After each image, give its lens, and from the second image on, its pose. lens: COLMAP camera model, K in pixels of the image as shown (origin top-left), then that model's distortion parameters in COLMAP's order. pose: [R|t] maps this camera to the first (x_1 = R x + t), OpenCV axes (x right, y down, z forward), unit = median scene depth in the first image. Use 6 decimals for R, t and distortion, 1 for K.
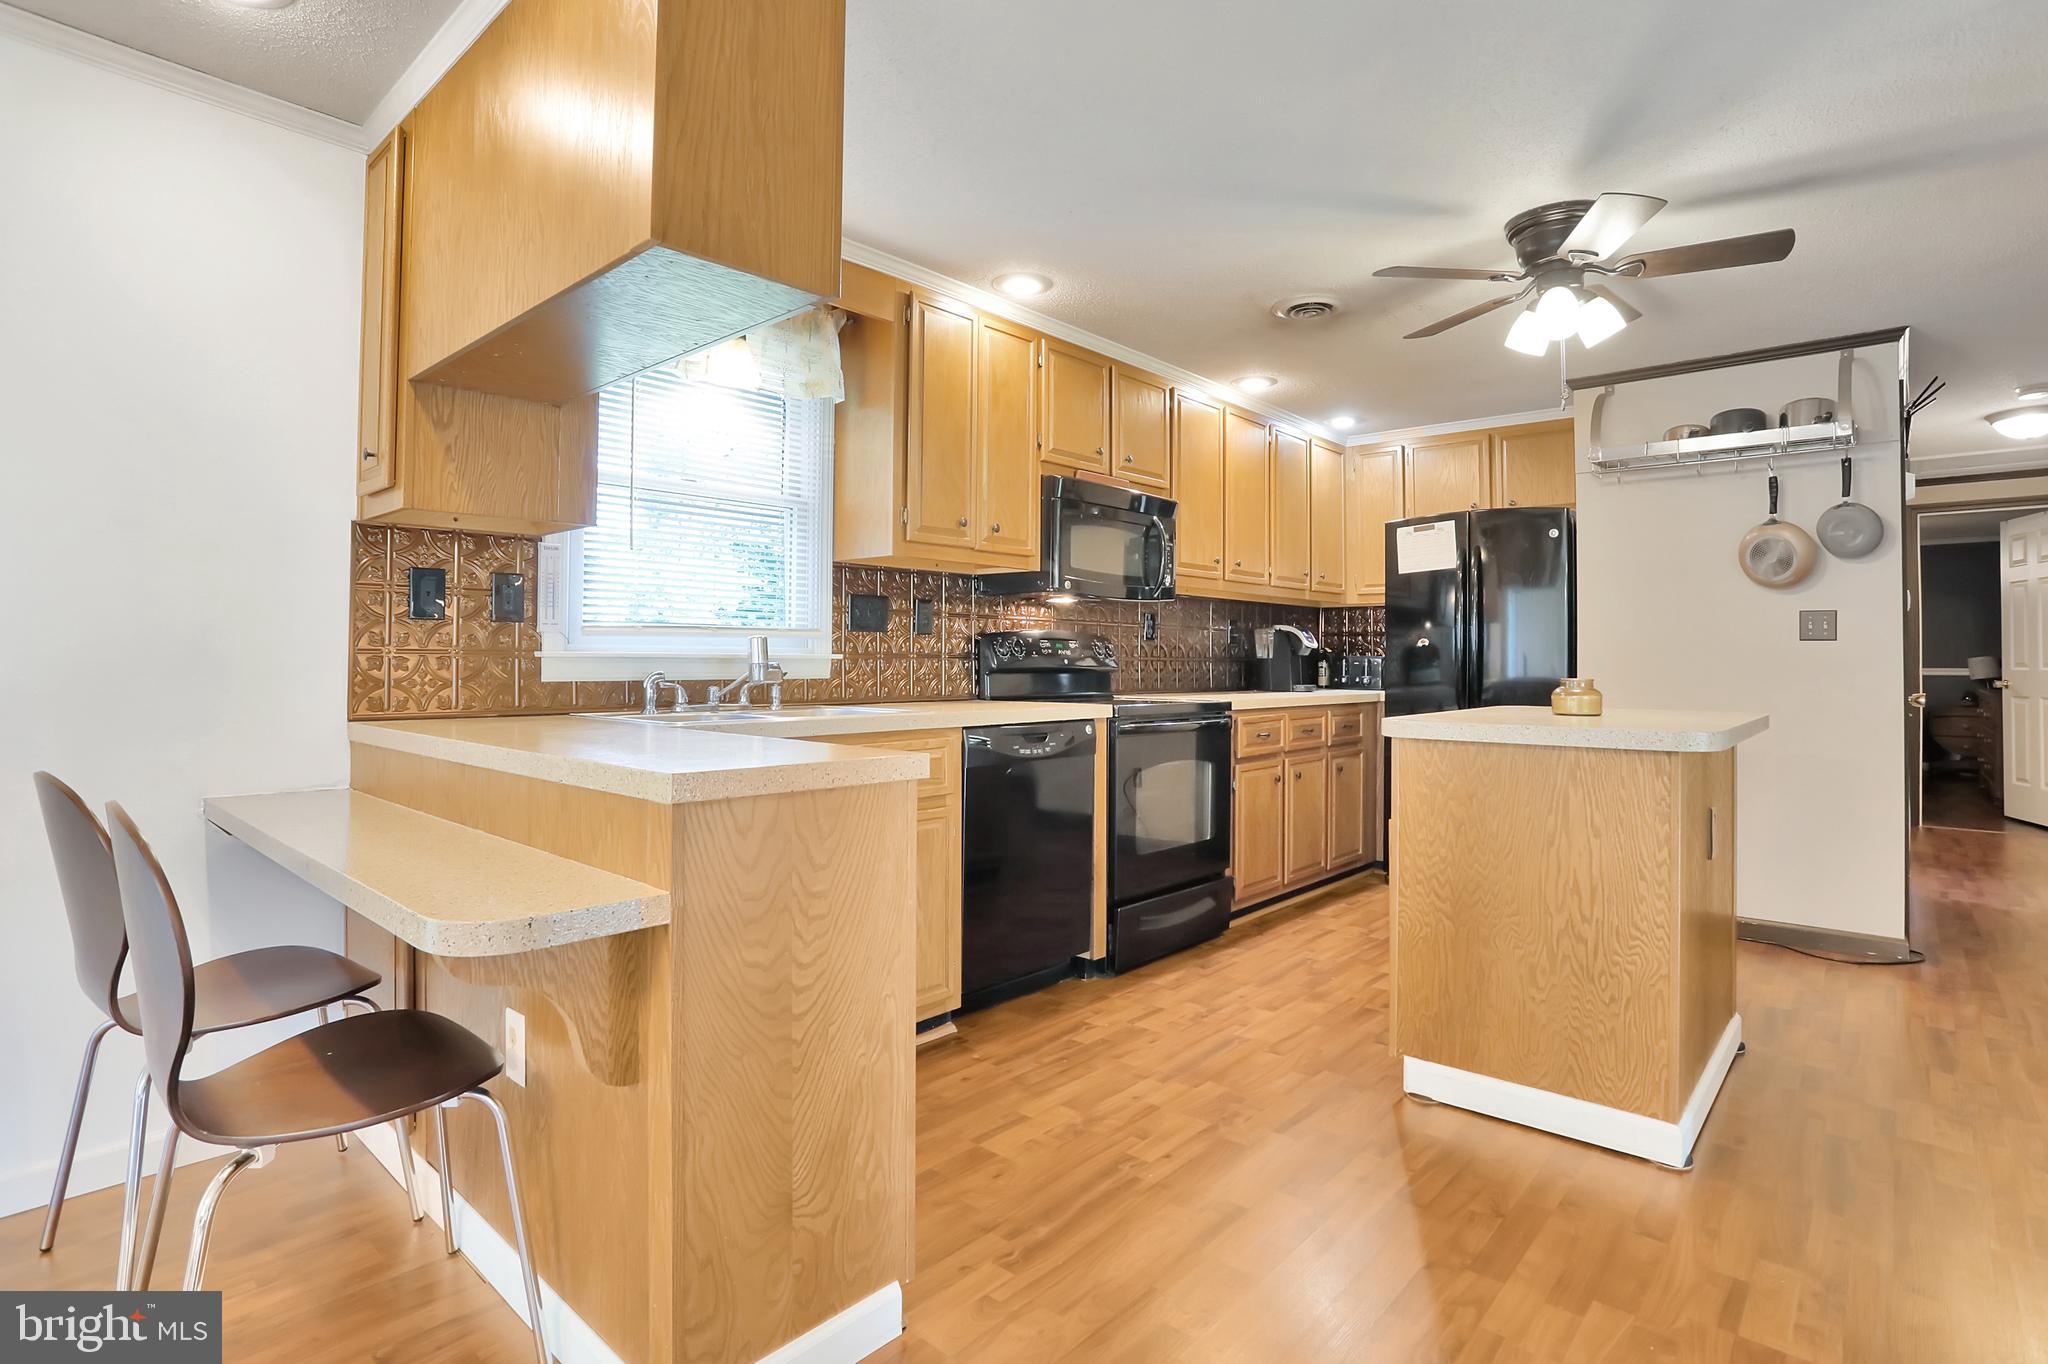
lens RADIAL K [[1037.4, 0, 1028.8], [0, 1037.4, 640.4], [0, 0, 1]] dist [-0.002812, 0.000139]
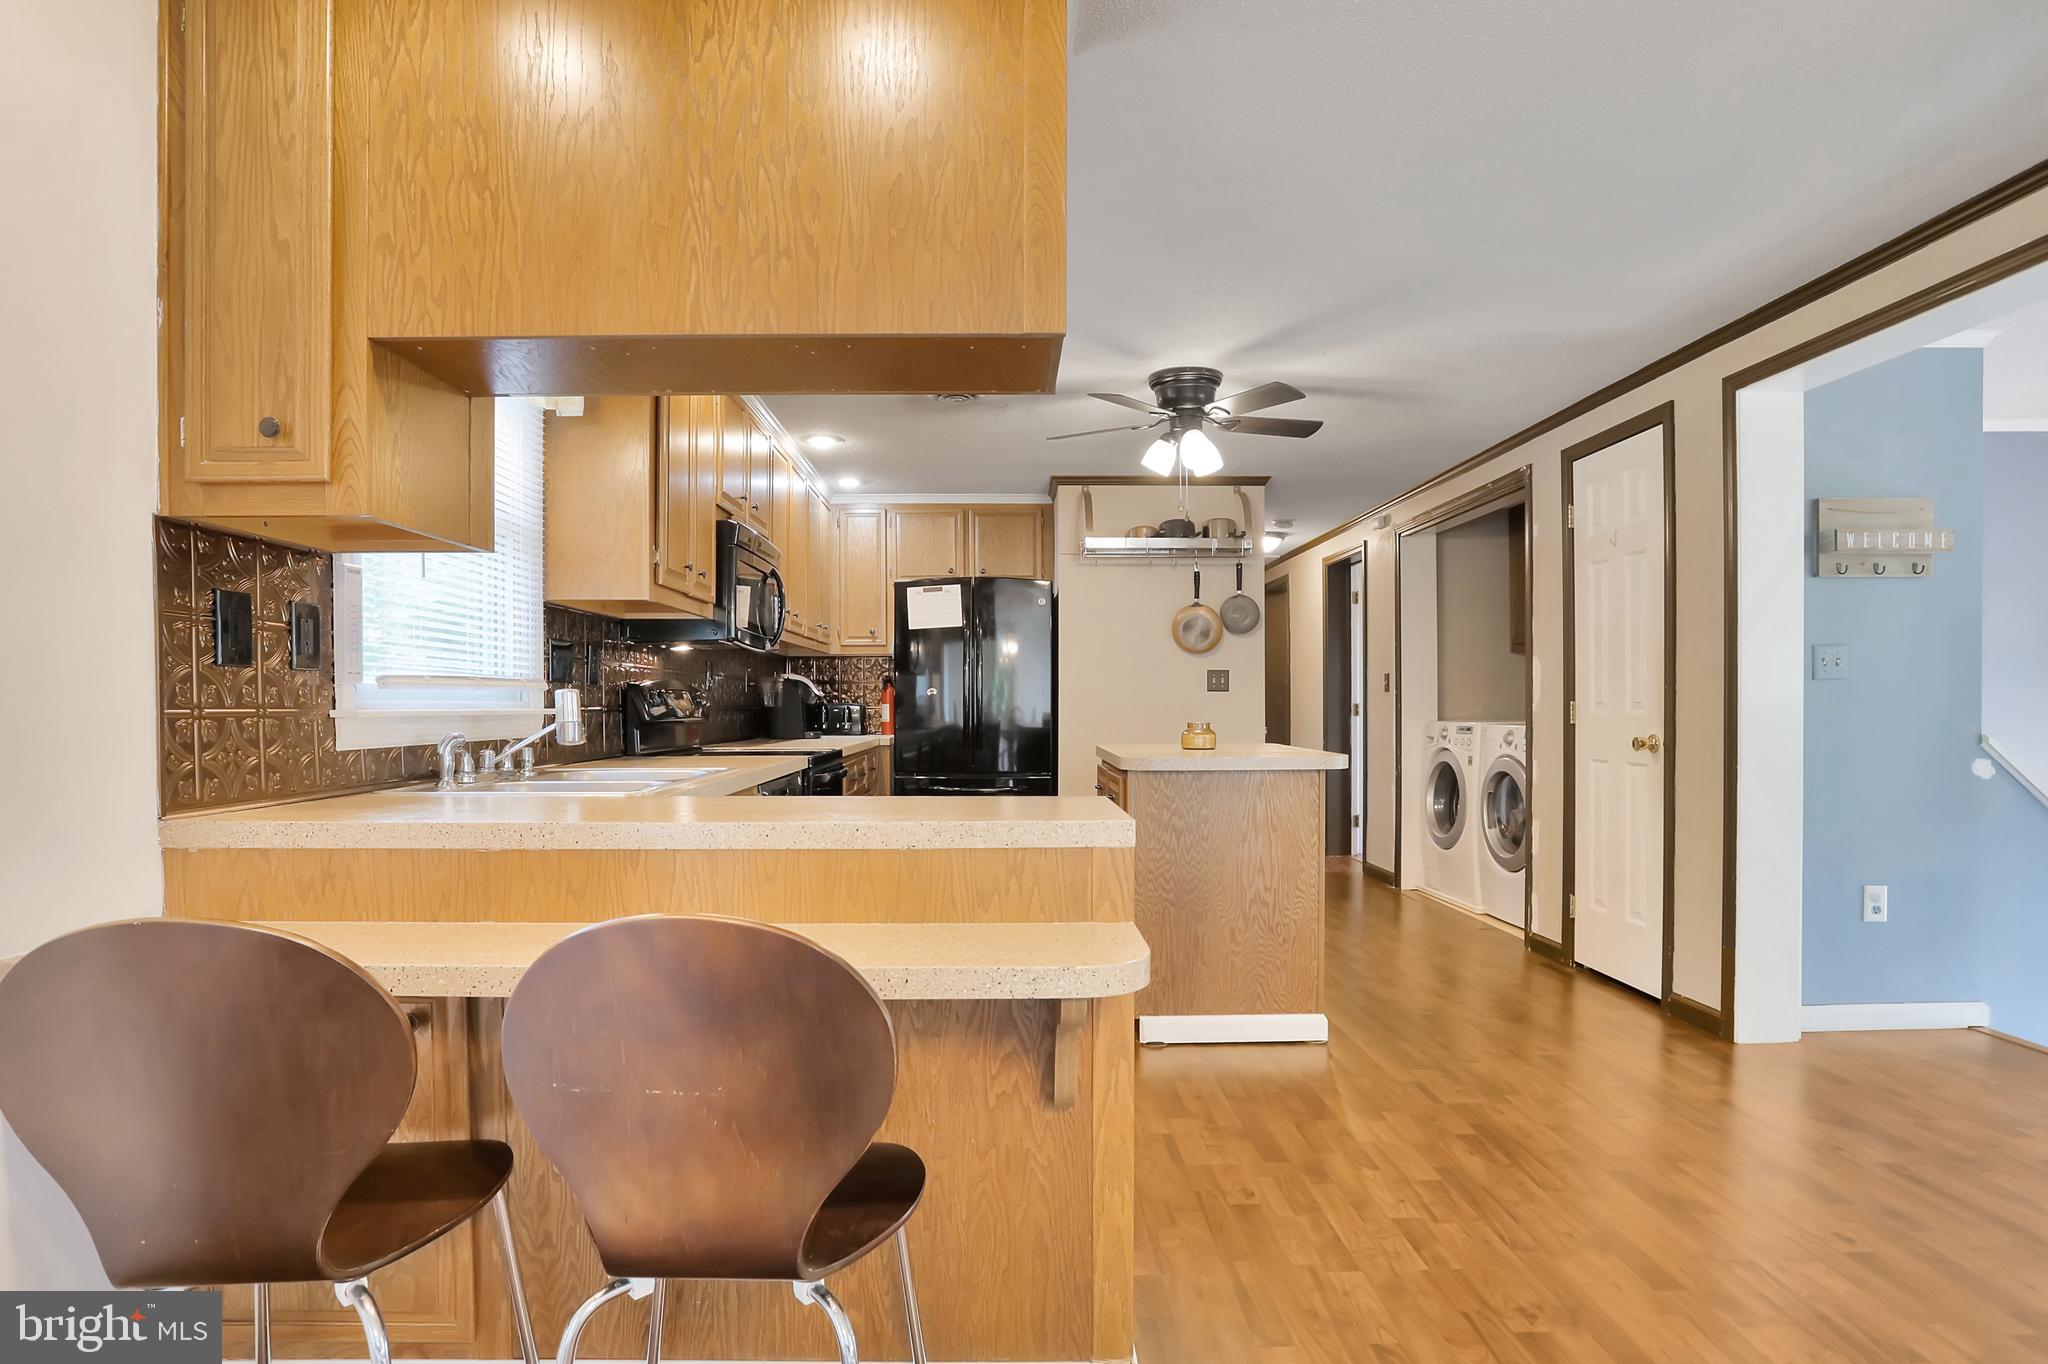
lens RADIAL K [[1110.6, 0, 1020.1], [0, 1110.6, 718.1], [0, 0, 1]] dist [-0.040453, 0.000815]
pose [[0.747017, -0.015757, 0.664618, -0.443439], [-0.005384, 0.999543, 0.029749, -0.007055], [-0.664783, -0.025801, 0.746591, 0.053849]]
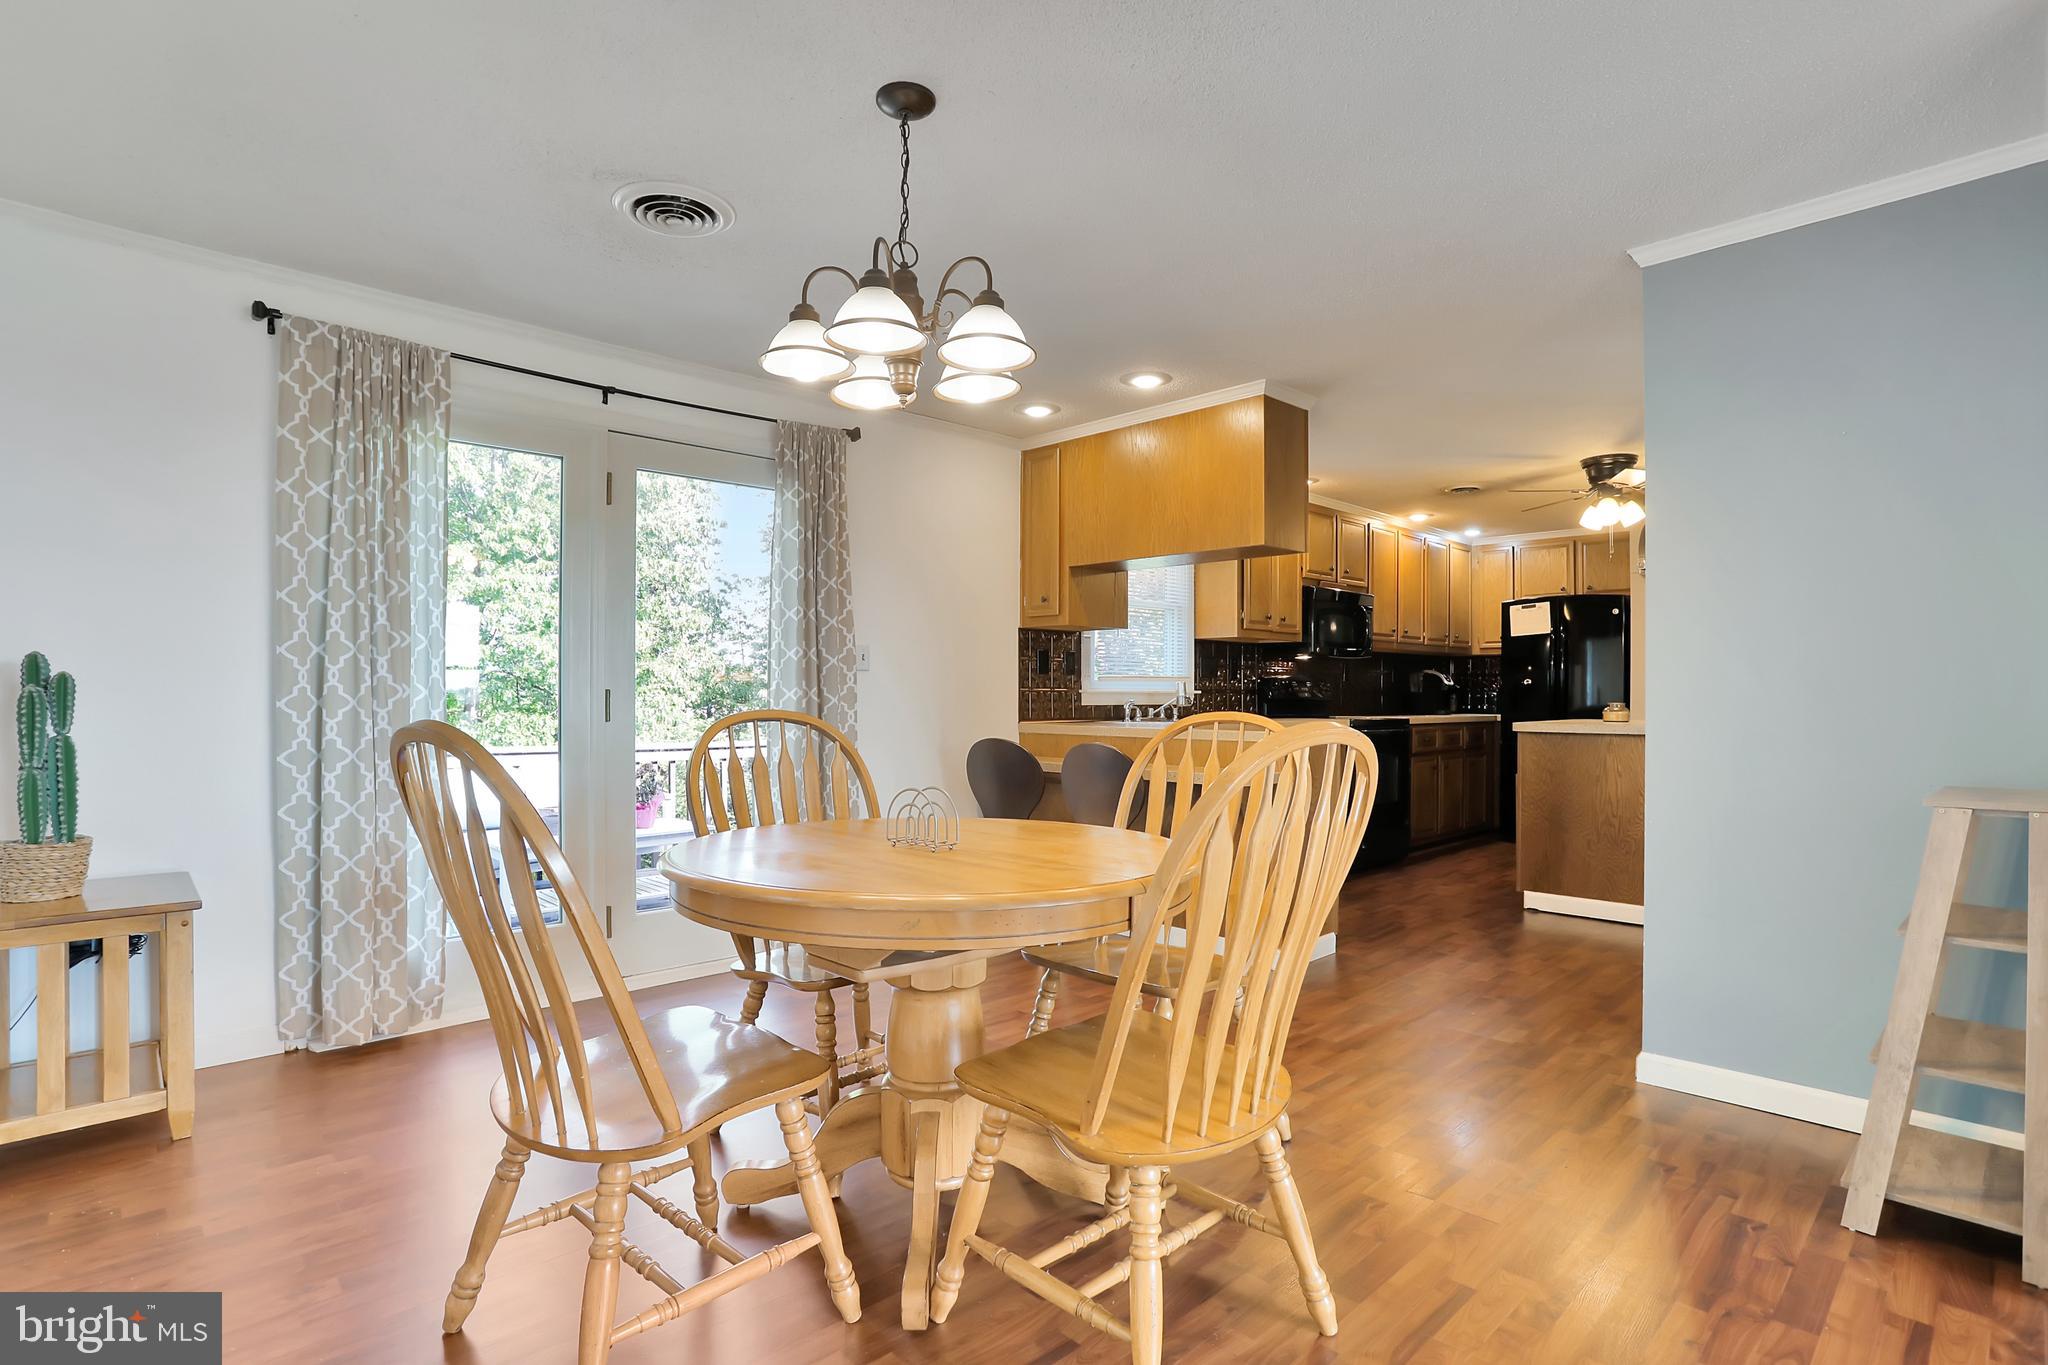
lens RADIAL K [[1016.5, 0, 1025.8], [0, 1016.5, 699.4], [0, 0, 1]] dist [-0.022127, -0.000032]
pose [[0.996488, -0.001841, -0.083717, -0.293465], [0.003907, 0.999692, 0.024521, -0.014596], [0.083646, -0.024762, 0.996188, -0.690115]]
